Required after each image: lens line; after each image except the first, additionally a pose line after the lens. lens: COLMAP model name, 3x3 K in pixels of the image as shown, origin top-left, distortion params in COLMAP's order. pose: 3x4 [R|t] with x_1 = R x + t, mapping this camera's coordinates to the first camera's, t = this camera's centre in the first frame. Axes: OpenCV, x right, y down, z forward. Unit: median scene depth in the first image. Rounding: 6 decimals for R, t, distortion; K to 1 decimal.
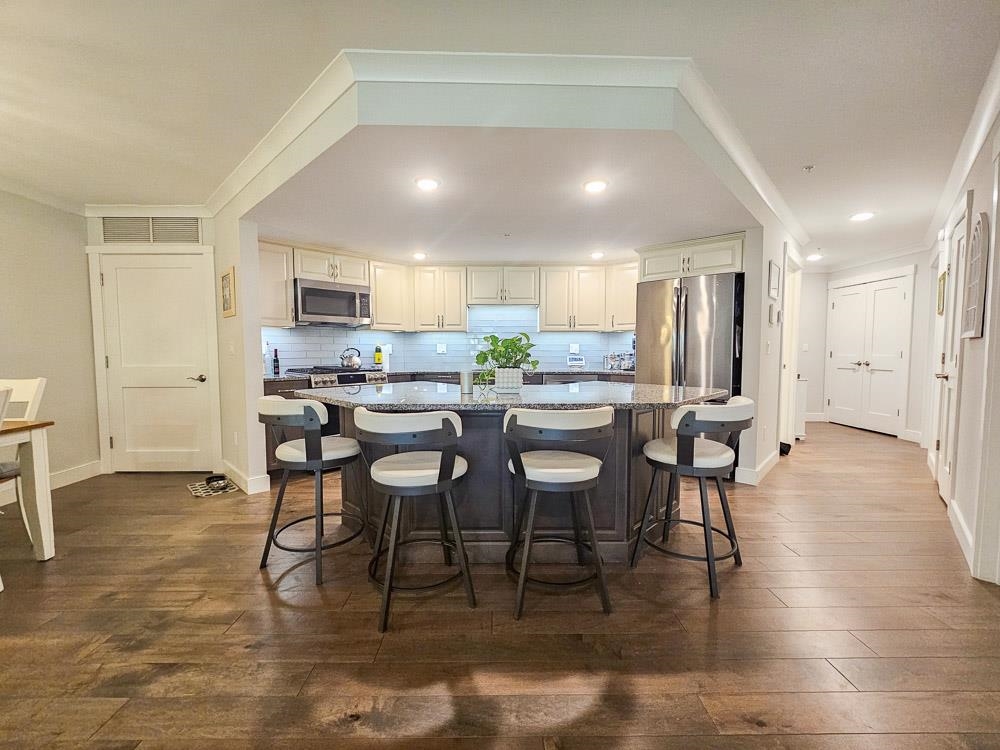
lens RADIAL K [[419.3, 0, 499.4], [0, 419.3, 375.0], [0, 0, 1]] dist [-0.000819, 0.000114]
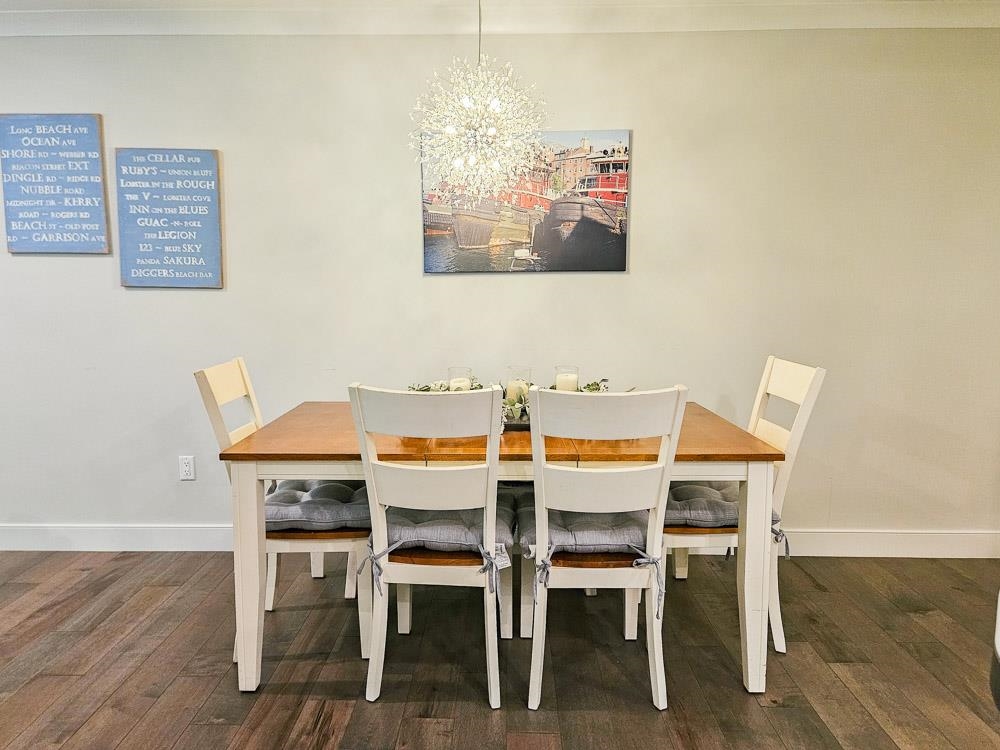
lens RADIAL K [[721.7, 0, 496.0], [0, 721.7, 381.2], [0, 0, 1]] dist [0.091254, -0.101559]
pose [[-0.031699, 0.126095, -0.991512, -0.081324], [-0.062292, 0.989832, 0.127873, -0.043905], [0.997554, 0.065817, -0.023522, 0.371672]]
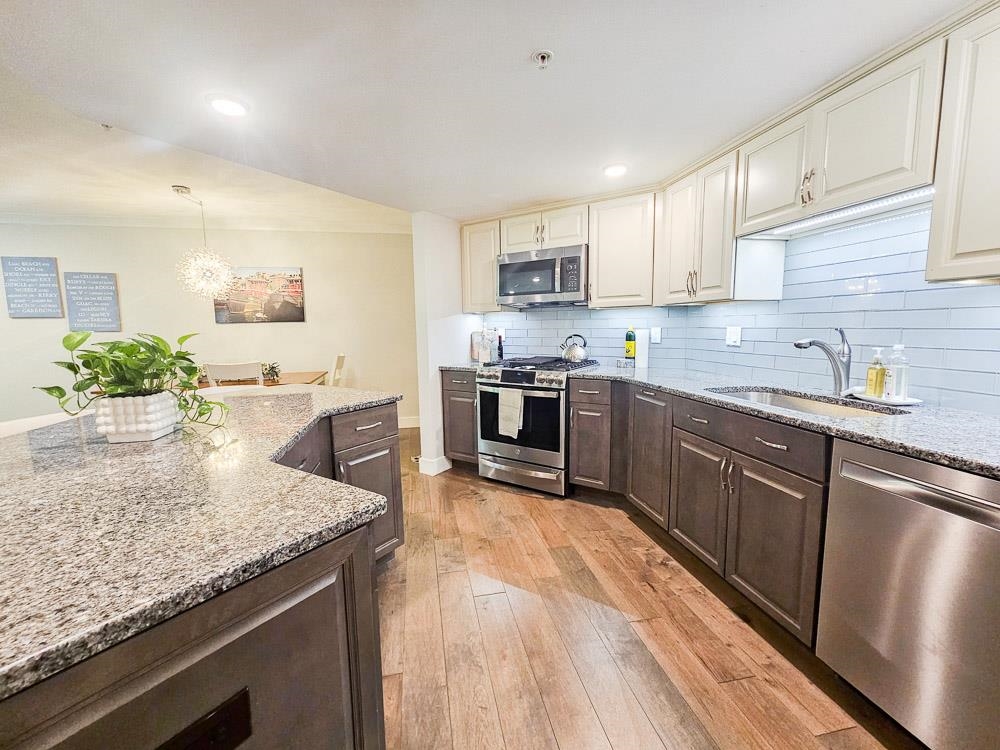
lens RADIAL K [[422.5, 0, 500.4], [0, 422.5, 376.4], [0, 0, 1]] dist [0.000404, 0.000248]
pose [[0.191185, 0.115477, -0.974738, 0.389211], [-0.046198, 0.993014, 0.108581, -0.072234], [0.980466, 0.024272, 0.195184, 0.803030]]
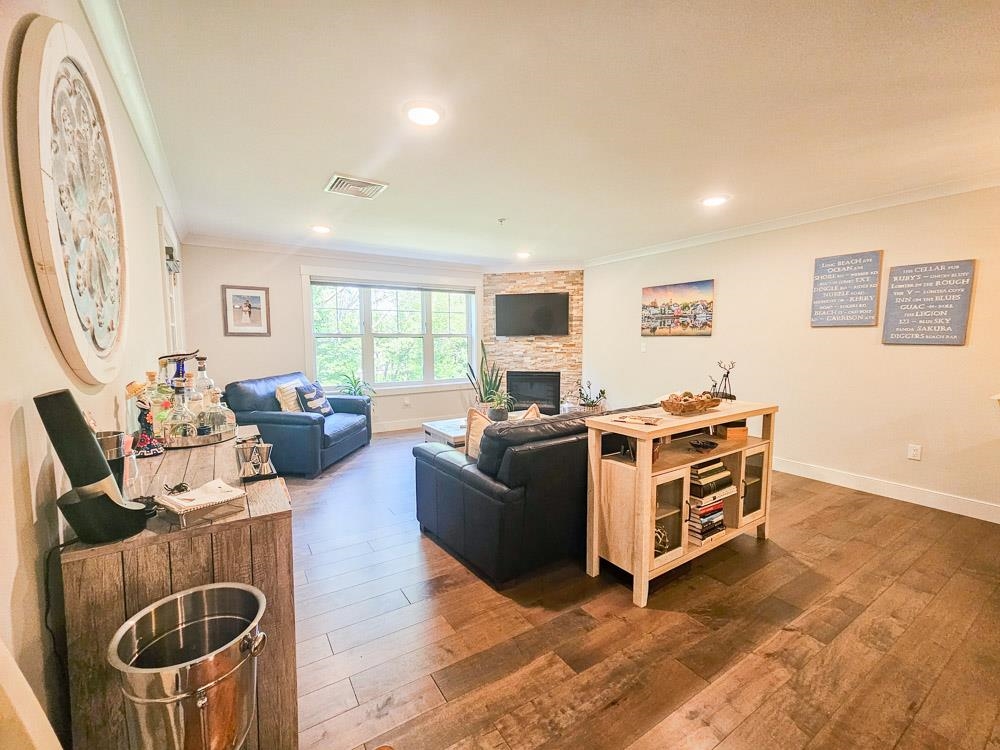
lens RADIAL K [[420.9, 0, 492.1], [0, 420.9, 376.5], [0, 0, 1]] dist [-0.000002, -0.000331]
pose [[-0.849102, 0.051923, -0.525670, 0.213287], [-0.028368, 0.989239, 0.143535, -0.051404], [0.527466, 0.136789, -0.838492, 0.231112]]
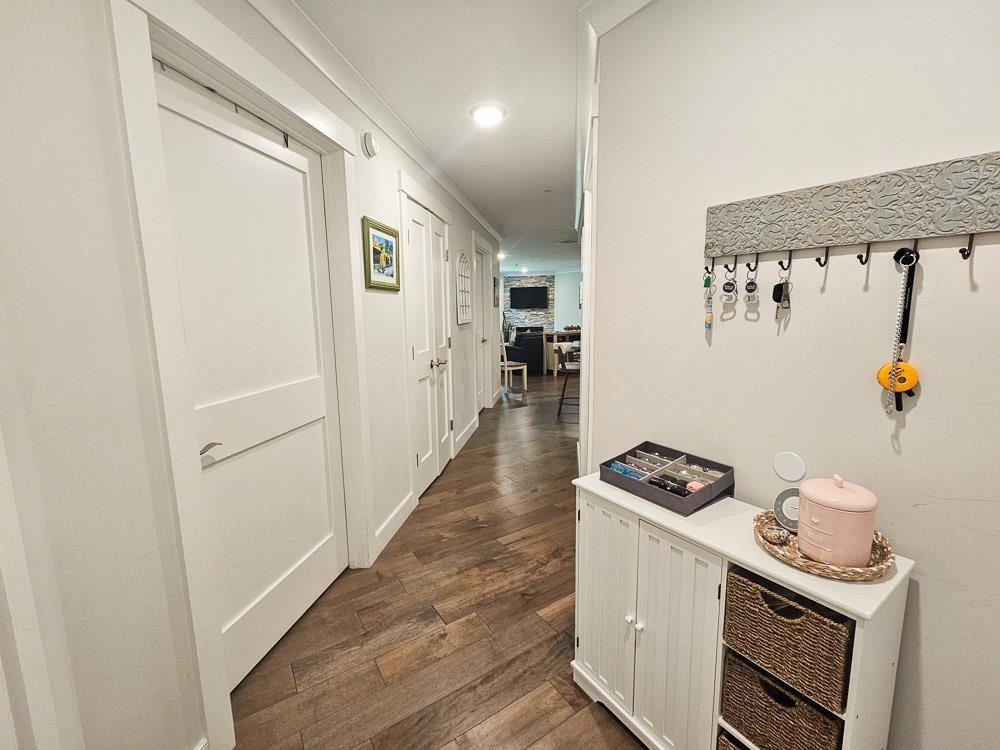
lens RADIAL K [[419.3, 0, 499.4], [0, 419.3, 375.0], [0, 0, 1]] dist [-0.000819, 0.000114]
pose [[-0.838850, 0.093703, -0.536238, 1.140473], [-0.020939, 0.978791, 0.203790, -0.126564], [0.543960, 0.182178, -0.819096, 1.475917]]
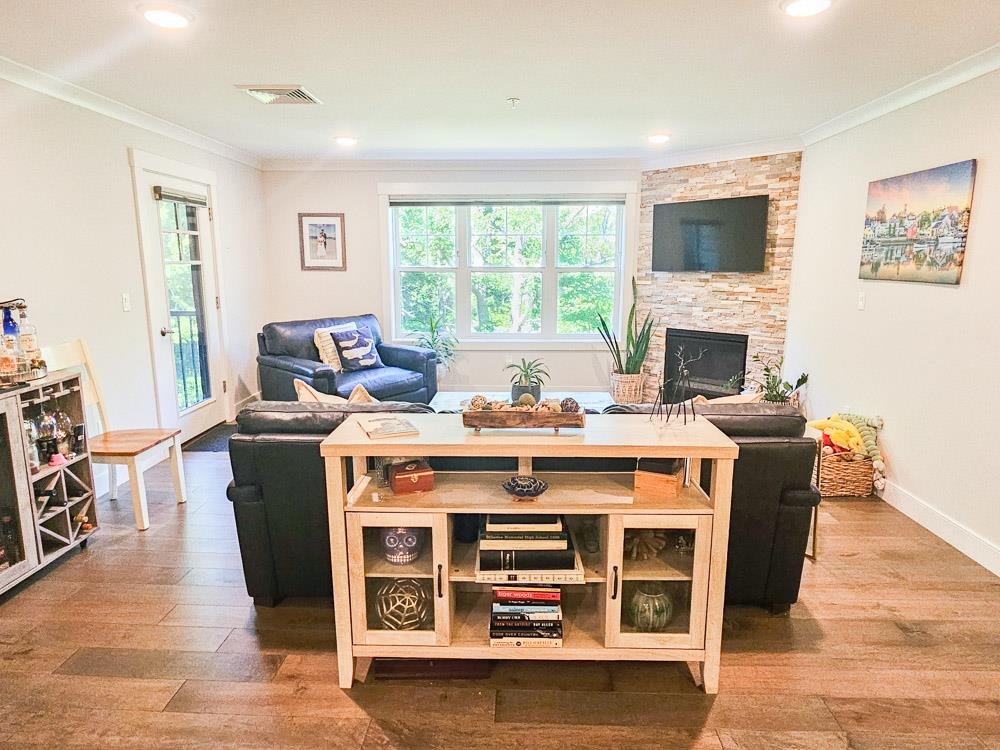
lens RADIAL K [[603.0, 0, 499.2], [0, 603.0, 379.0], [0, 0, 1]] dist [-0.001692, -0.002009]
pose [[-0.998870, -0.008814, 0.046710, -0.351429], [0.003269, 0.967595, 0.252486, -0.091230], [-0.047421, 0.252354, -0.966472, 0.362461]]
